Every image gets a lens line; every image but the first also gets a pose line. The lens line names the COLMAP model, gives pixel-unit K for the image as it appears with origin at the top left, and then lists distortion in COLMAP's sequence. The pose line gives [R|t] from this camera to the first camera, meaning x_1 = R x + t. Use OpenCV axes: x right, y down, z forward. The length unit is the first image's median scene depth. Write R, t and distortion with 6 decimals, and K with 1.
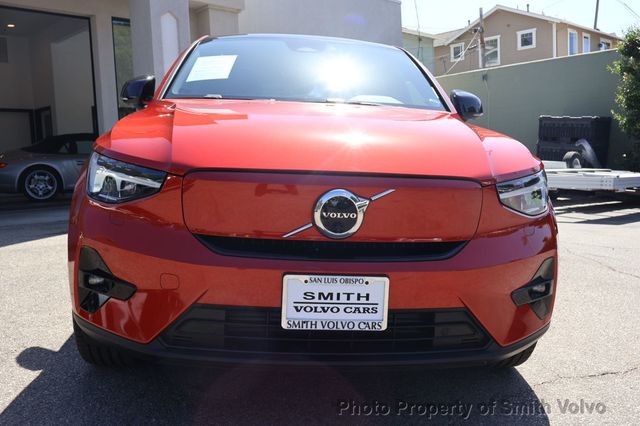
lens RADIAL K [[627.1, 0, 320.0], [0, 627.1, 213.0], [0, 0, 1]] dist [0.002107, -0.006687]
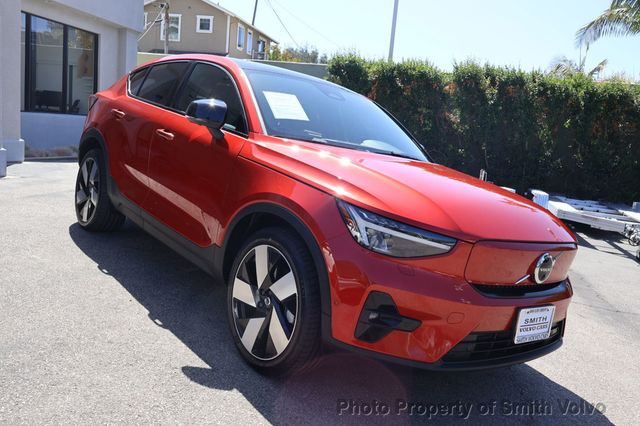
lens RADIAL K [[579.5, 0, 320.0], [0, 579.5, 213.0], [0, 0, 1]] dist [0.001760, 0.001383]
pose [[0.809546, 0.033842, 0.586080, -0.857440], [-0.080519, 0.995303, 0.053748, -0.115105], [-0.581509, -0.090702, 0.808468, 0.105847]]
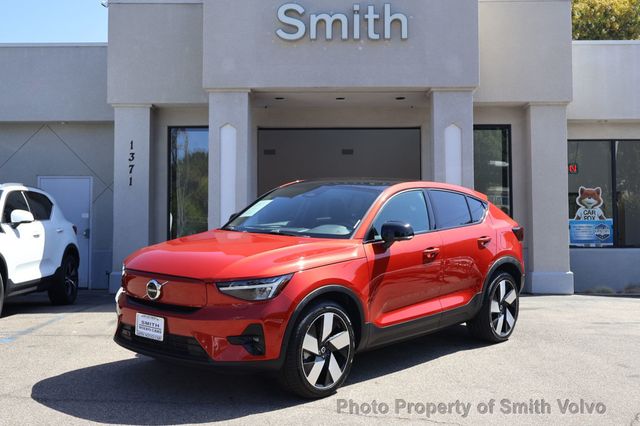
lens RADIAL K [[831.0, 0, 320.0], [0, 831.0, 213.0], [0, 0, 1]] dist [0.002856, 0.001350]
pose [[0.704480, 0.005427, -0.709703, 1.882816], [-0.086517, 0.993170, -0.078286, -0.066416], [0.704431, 0.116552, 0.700138, -0.564769]]
